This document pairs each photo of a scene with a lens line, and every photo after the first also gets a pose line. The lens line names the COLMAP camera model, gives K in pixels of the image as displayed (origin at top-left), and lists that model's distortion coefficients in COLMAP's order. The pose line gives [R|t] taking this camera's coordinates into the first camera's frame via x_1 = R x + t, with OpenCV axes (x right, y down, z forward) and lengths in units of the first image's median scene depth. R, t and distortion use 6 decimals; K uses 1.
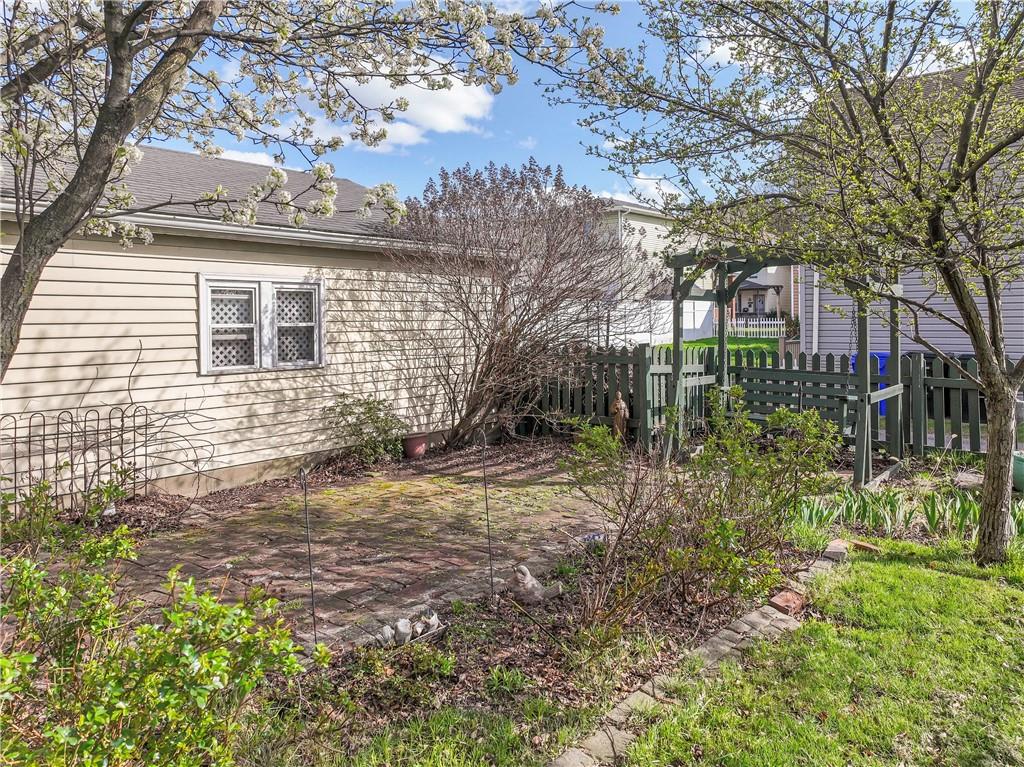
lens RADIAL K [[729.3, 0, 514.1], [0, 729.3, 380.5], [0, 0, 1]] dist [0.004557, 0.012627]
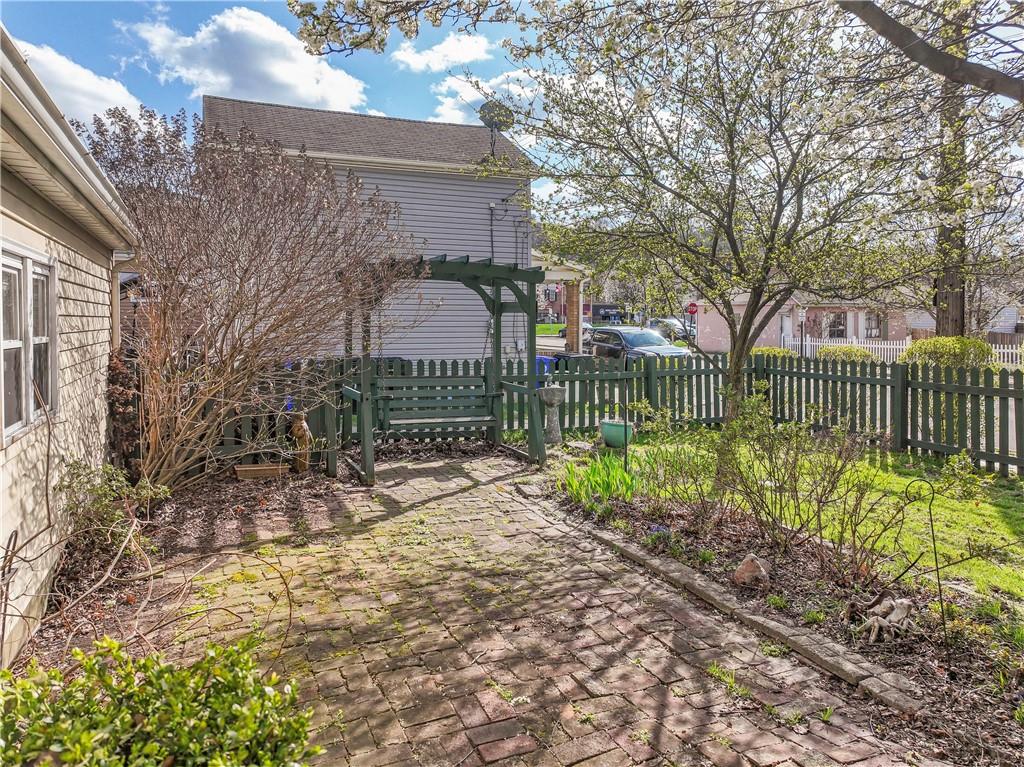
lens RADIAL K [[729.3, 0, 514.1], [0, 729.3, 380.5], [0, 0, 1]] dist [0.004557, 0.012627]
pose [[0.474280, -0.056257, 0.878575, -1.019880], [0.058724, 0.997755, 0.032188, -0.068089], [-0.878413, 0.036327, 0.476519, 0.696281]]
